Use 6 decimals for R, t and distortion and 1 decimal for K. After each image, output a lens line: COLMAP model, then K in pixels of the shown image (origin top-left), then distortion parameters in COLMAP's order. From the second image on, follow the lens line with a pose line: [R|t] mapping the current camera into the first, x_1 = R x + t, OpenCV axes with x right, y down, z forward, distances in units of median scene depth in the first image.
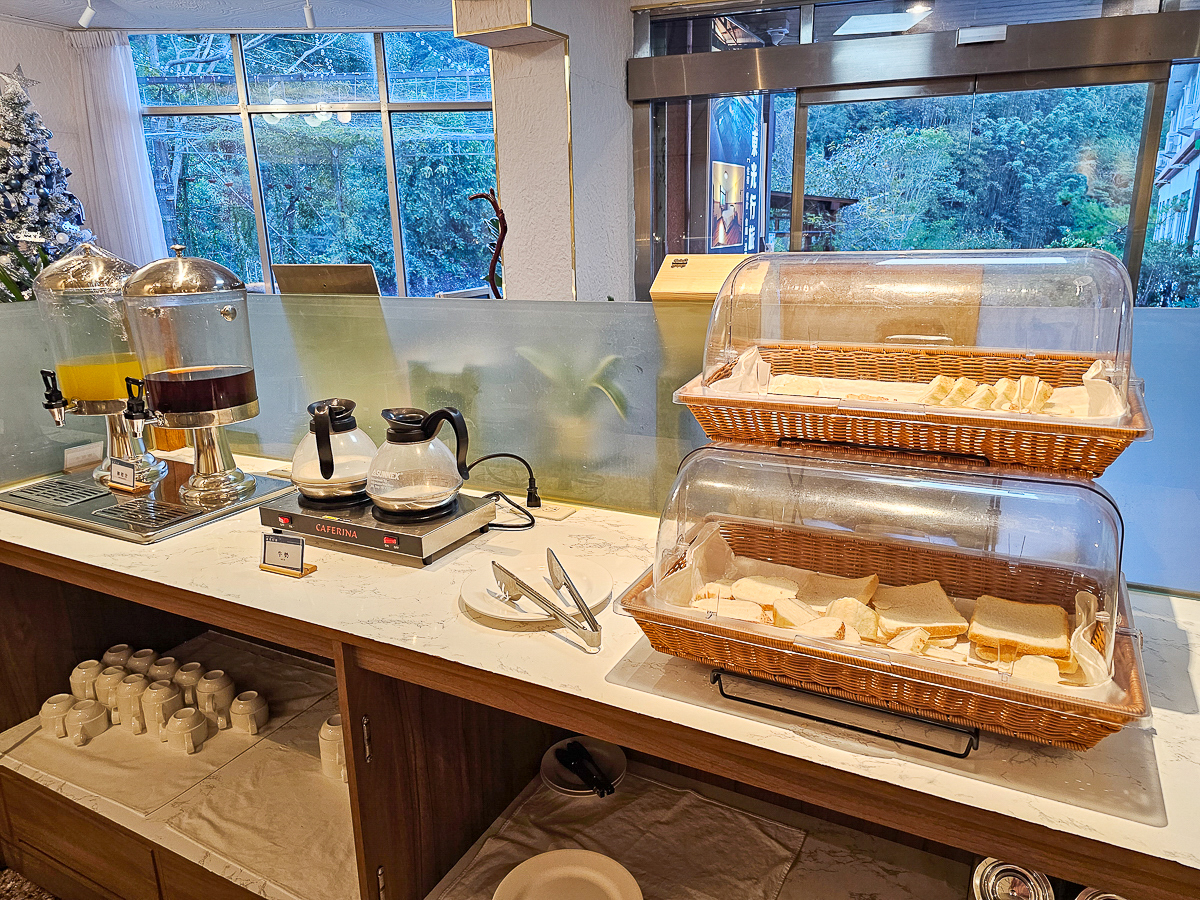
lens RADIAL K [[799.8, 0, 600.0], [0, 799.8, 450.0], [0, 0, 1]] dist [0.003507, -0.000360]
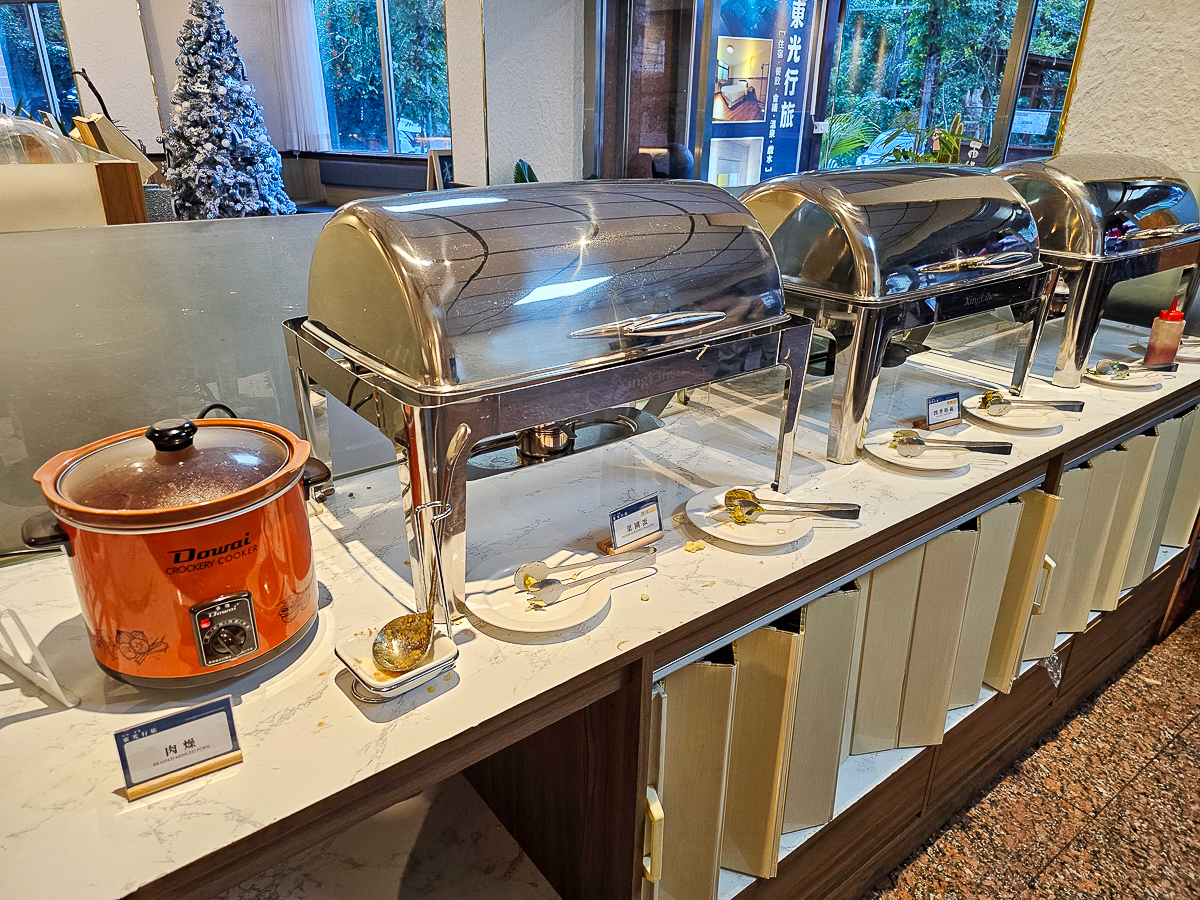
lens RADIAL K [[799.8, 0, 600.0], [0, 799.8, 450.0], [0, 0, 1]] dist [0.003507, -0.000360]
pose [[0.901946, 0.206585, -0.379231, 0.576814], [-0.147864, 0.972810, 0.178263, -0.001445], [0.405746, -0.104709, 0.907968, -0.063267]]
